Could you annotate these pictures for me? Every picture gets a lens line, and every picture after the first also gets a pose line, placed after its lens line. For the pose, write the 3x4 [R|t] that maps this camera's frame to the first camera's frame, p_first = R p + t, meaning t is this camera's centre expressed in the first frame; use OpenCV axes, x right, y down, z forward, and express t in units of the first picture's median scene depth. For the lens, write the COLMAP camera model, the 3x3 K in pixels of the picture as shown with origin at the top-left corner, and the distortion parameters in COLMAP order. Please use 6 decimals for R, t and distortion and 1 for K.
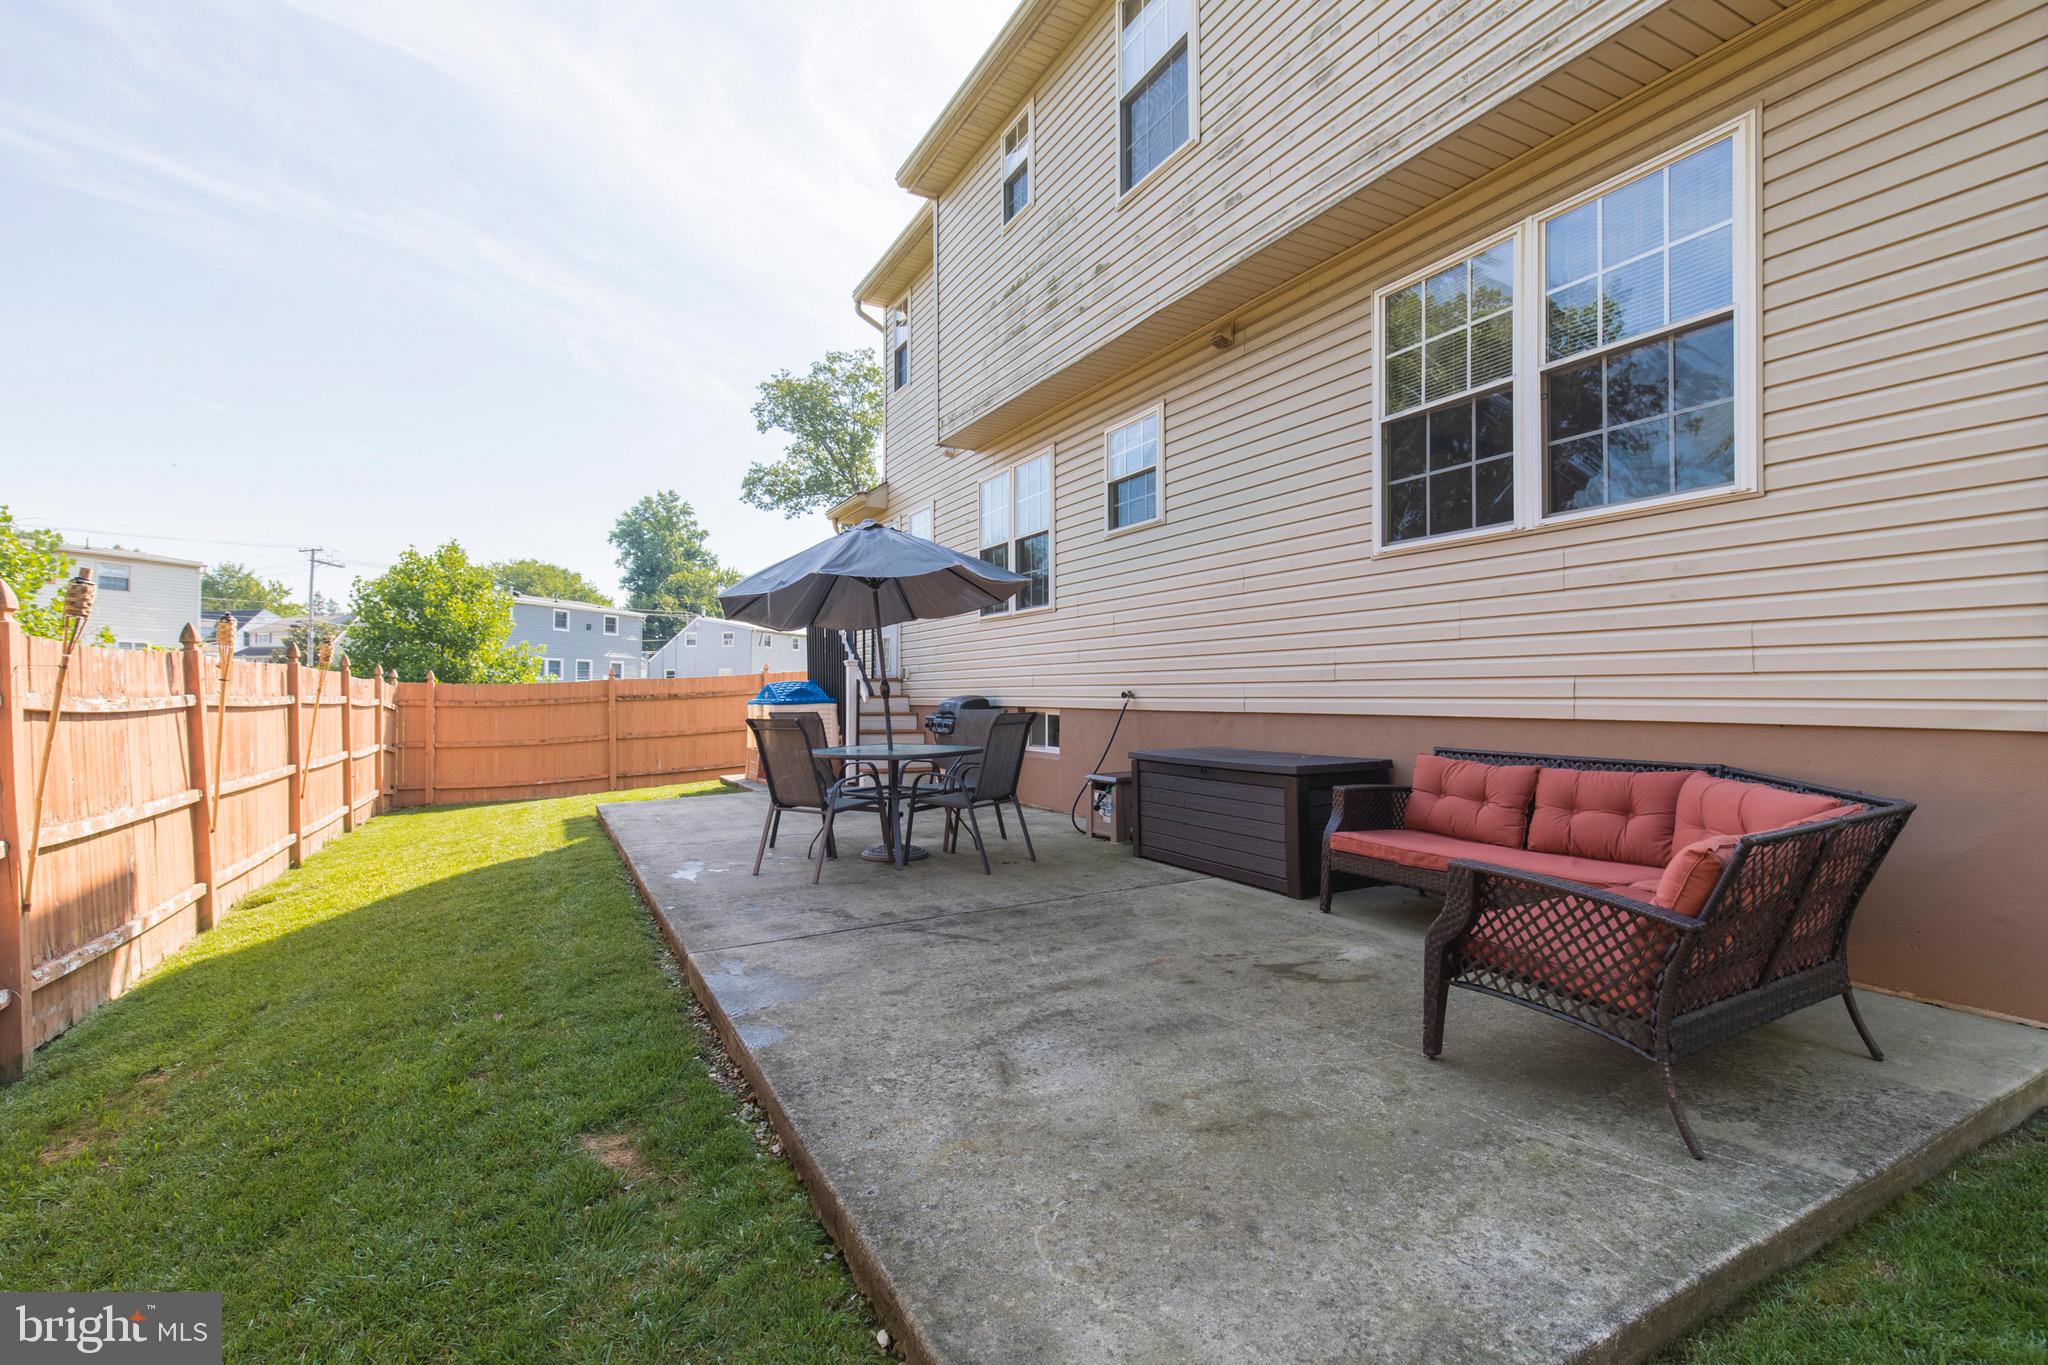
lens RADIAL K [[929.9, 0, 1023.0], [0, 929.9, 676.8], [0, 0, 1]] dist [0.000474, 0.000308]
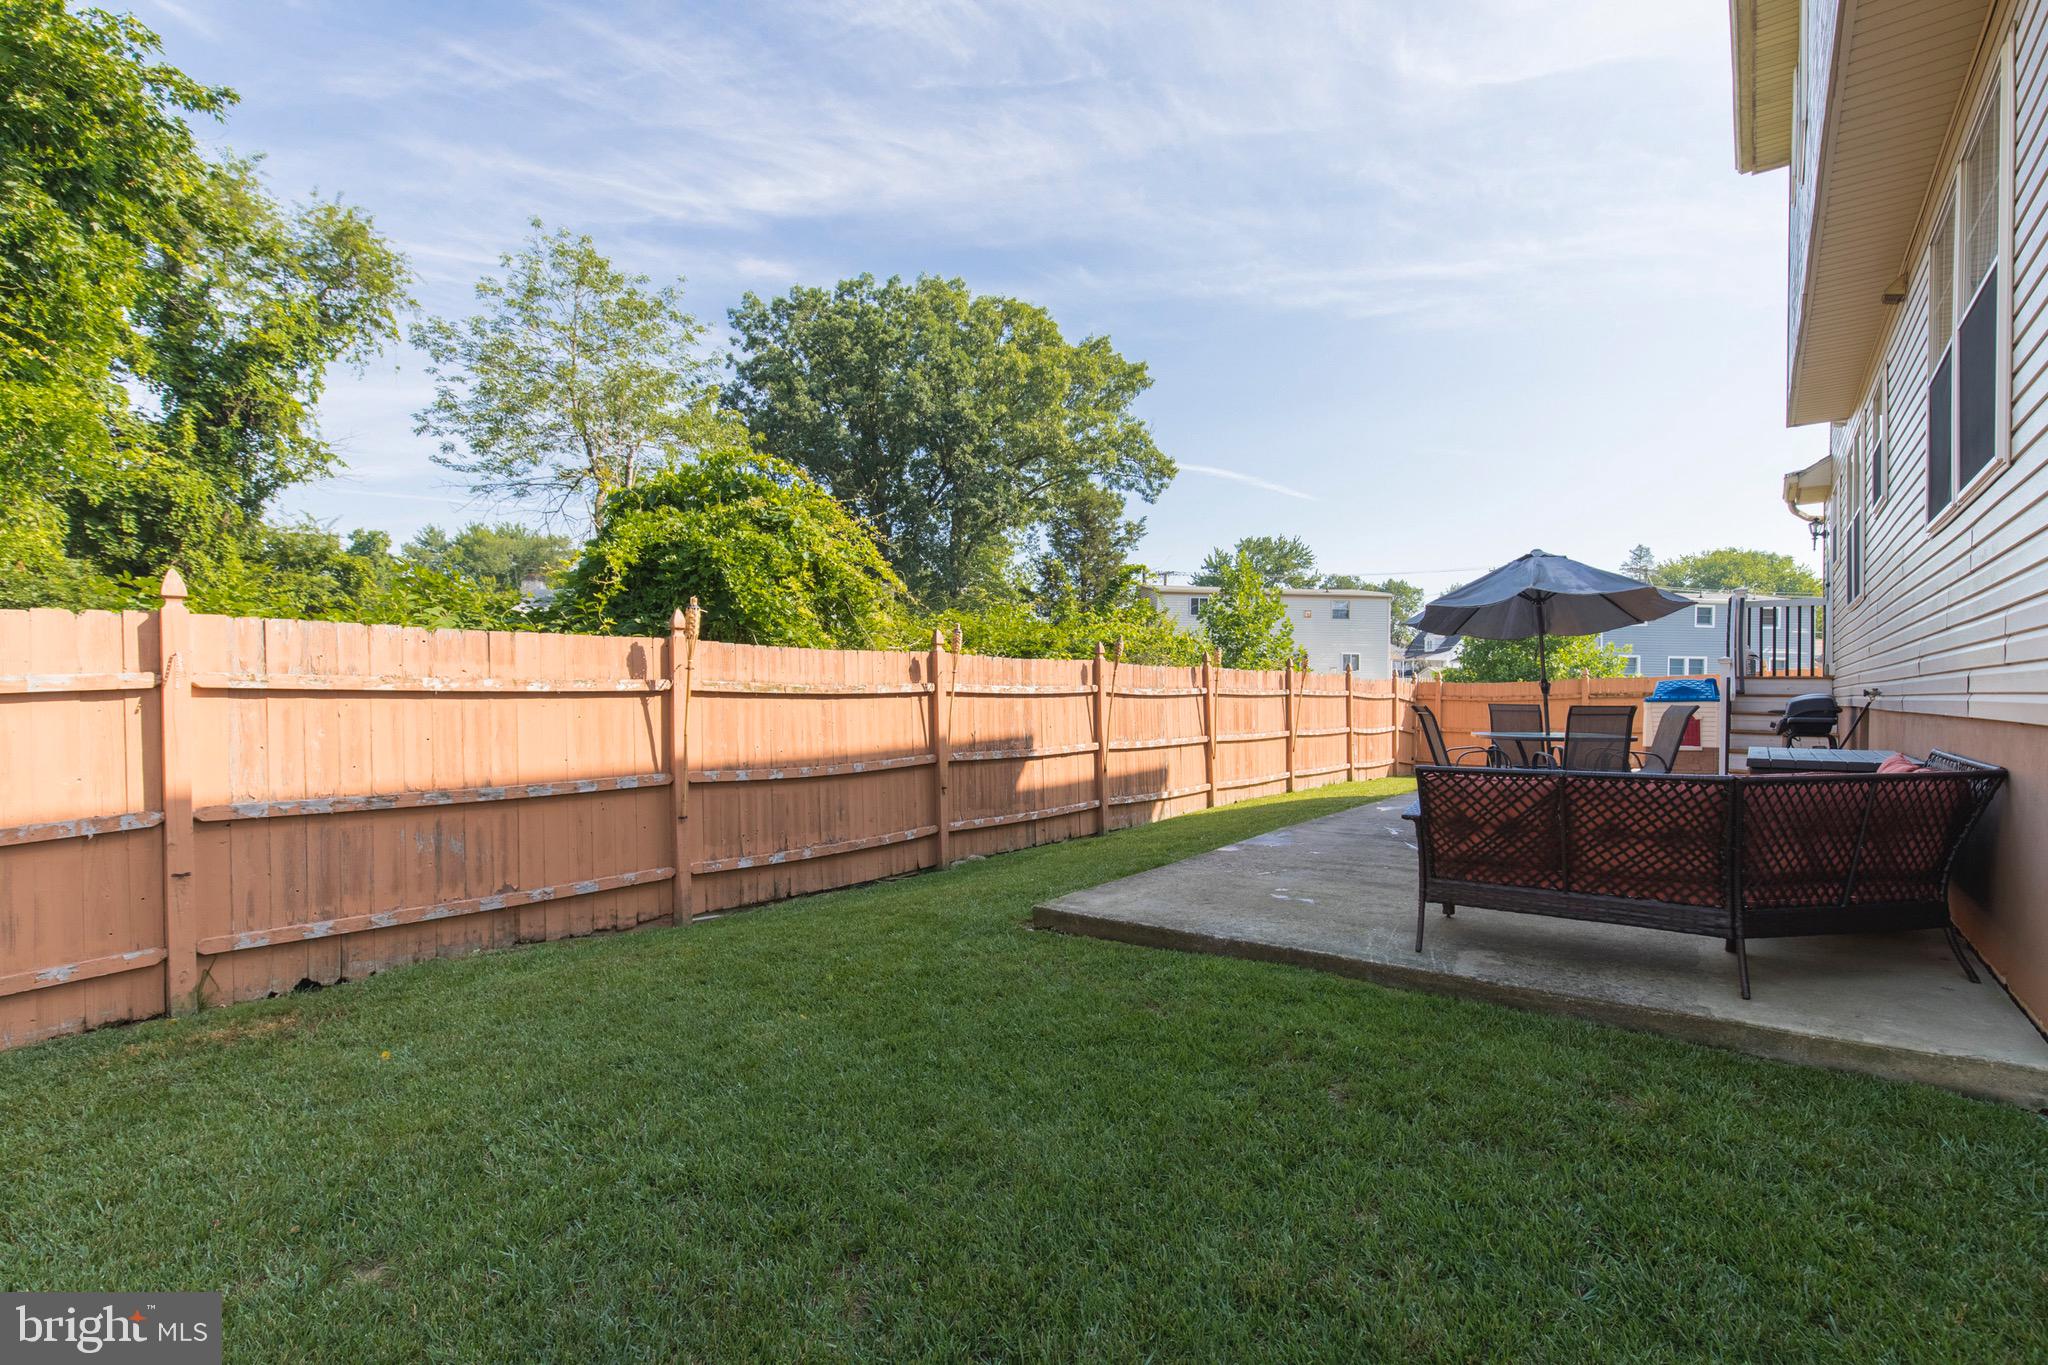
lens RADIAL K [[929.9, 0, 1027.6], [0, 929.9, 693.6], [0, 0, 1]] dist [0.000474, 0.000308]
pose [[0.404596, 0.009276, -0.914448, 0.758419], [0.007364, 0.999883, 0.013401, 0.002571], [0.914466, -0.012156, 0.404481, -0.137369]]
